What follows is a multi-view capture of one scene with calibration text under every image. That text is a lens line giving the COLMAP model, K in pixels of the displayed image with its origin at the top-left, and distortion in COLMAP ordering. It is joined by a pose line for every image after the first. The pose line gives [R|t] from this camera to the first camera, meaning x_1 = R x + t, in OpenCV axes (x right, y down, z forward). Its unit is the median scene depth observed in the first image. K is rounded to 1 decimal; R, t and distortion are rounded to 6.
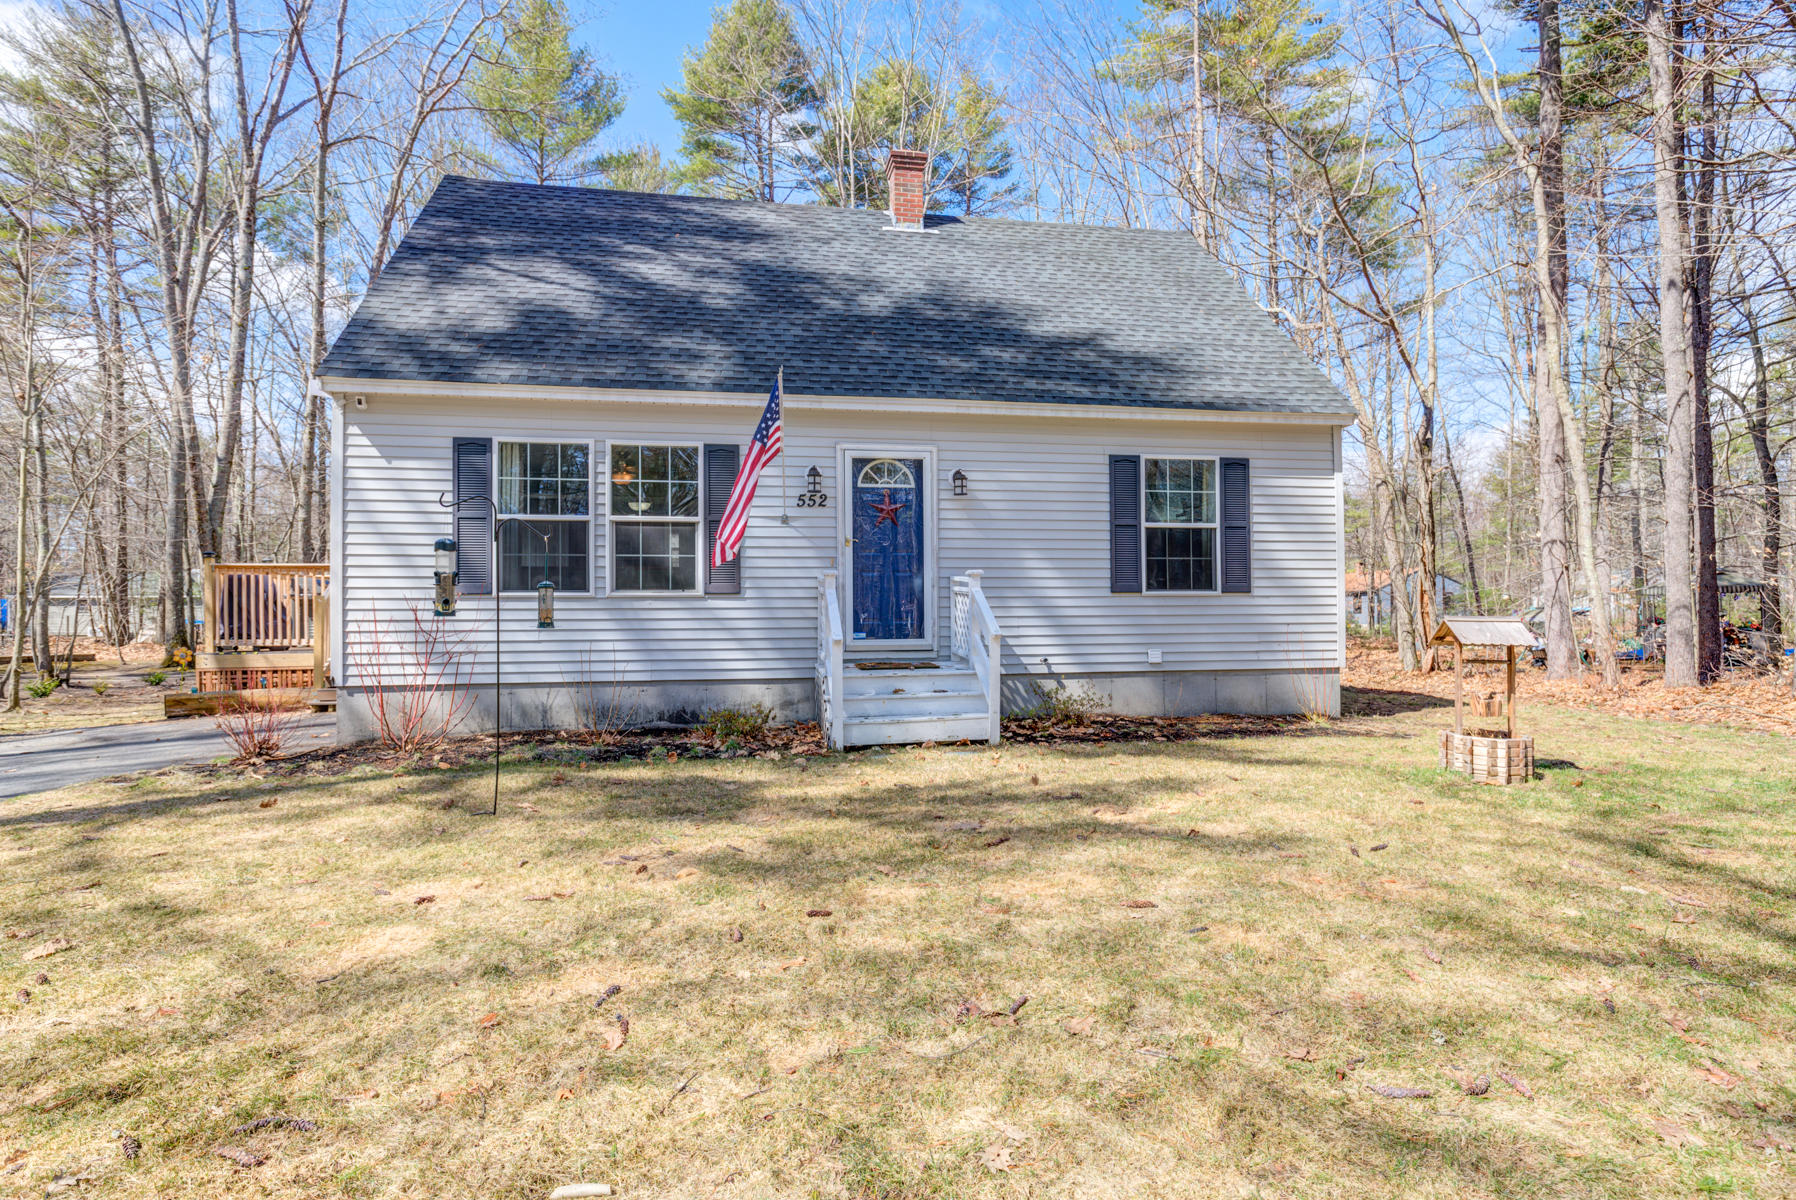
lens RADIAL K [[952.3, 0, 911.2], [0, 952.3, 606.3], [0, 0, 1]] dist [-0.015495, -0.002174]
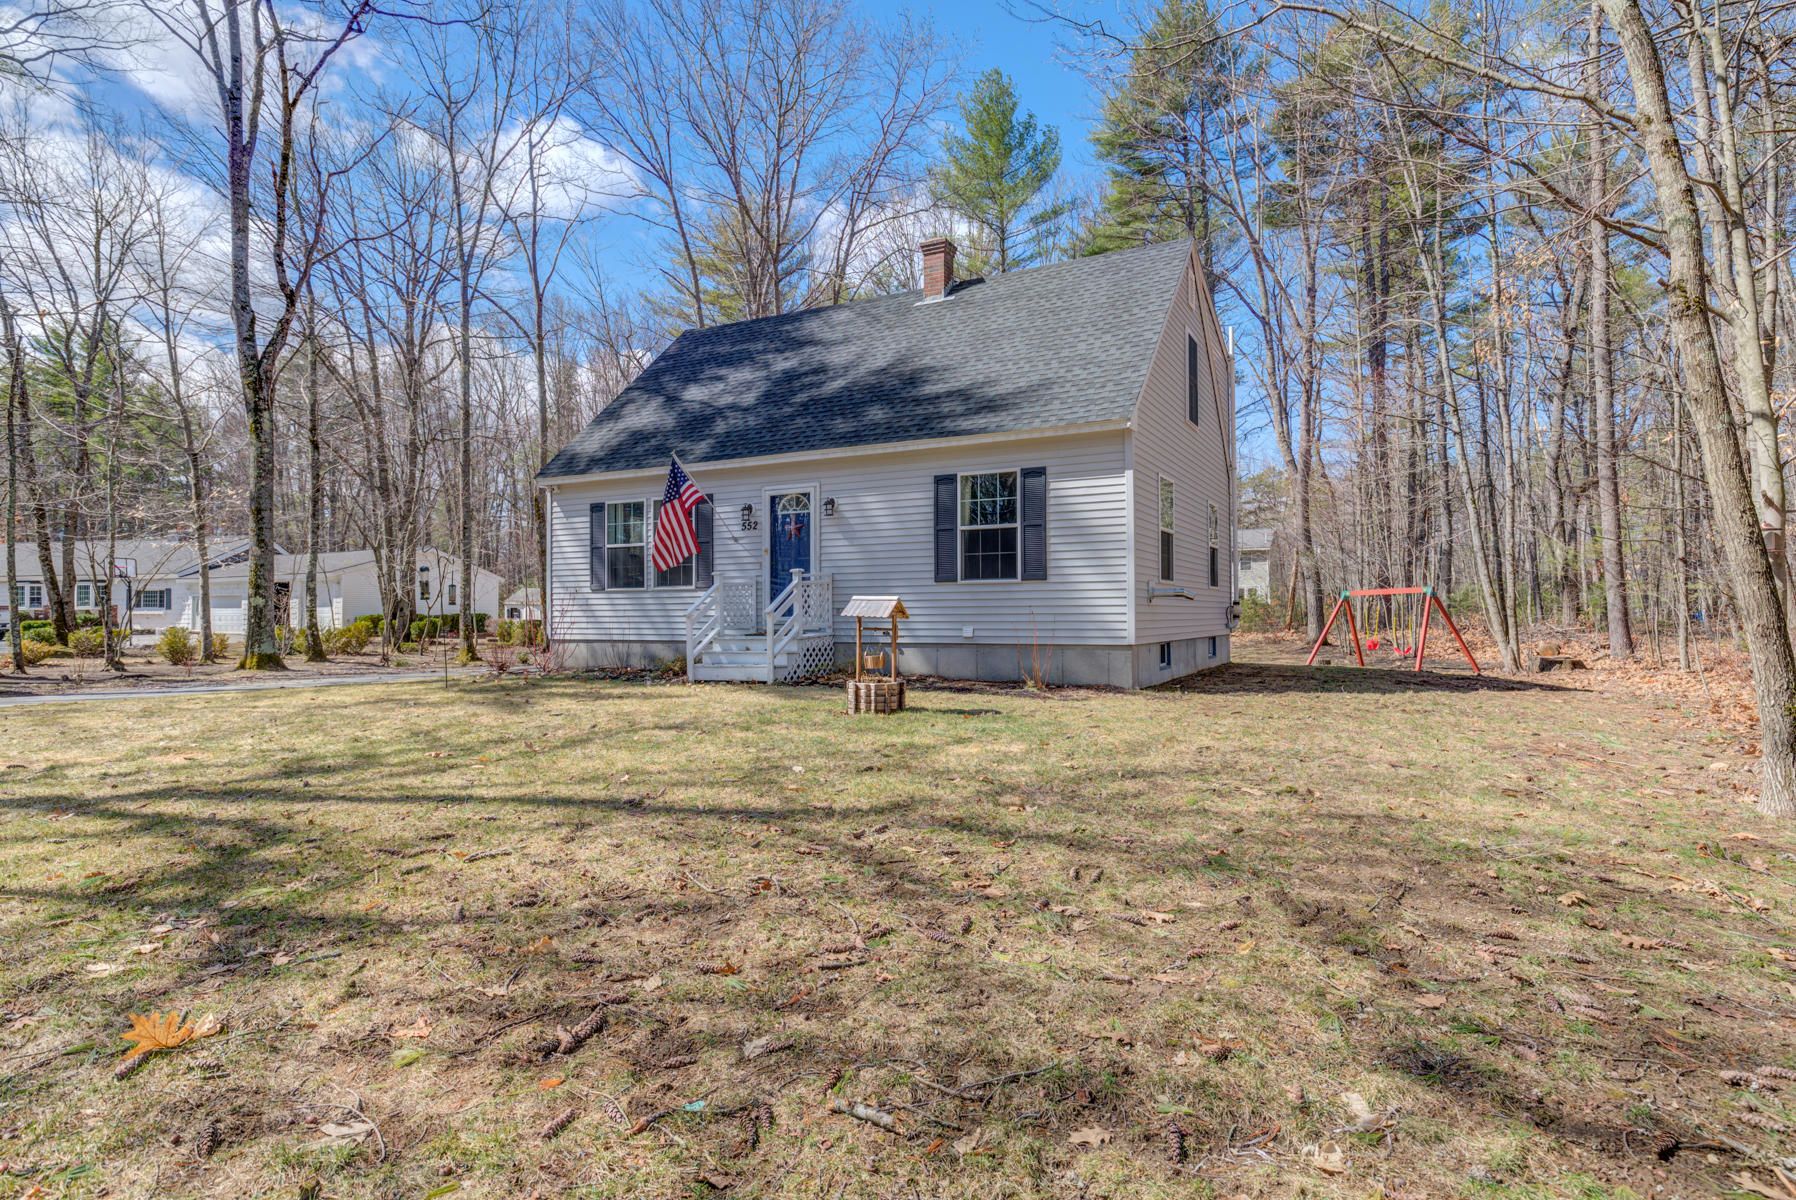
lens RADIAL K [[952.3, 0, 891.1], [0, 952.3, 599.4], [0, 0, 1]] dist [-0.015495, -0.002174]
pose [[0.774354, -0.007290, -0.632711, 1.032602], [0.007557, 0.999969, -0.002273, 0.012449], [0.632708, -0.003022, 0.774385, -0.043548]]
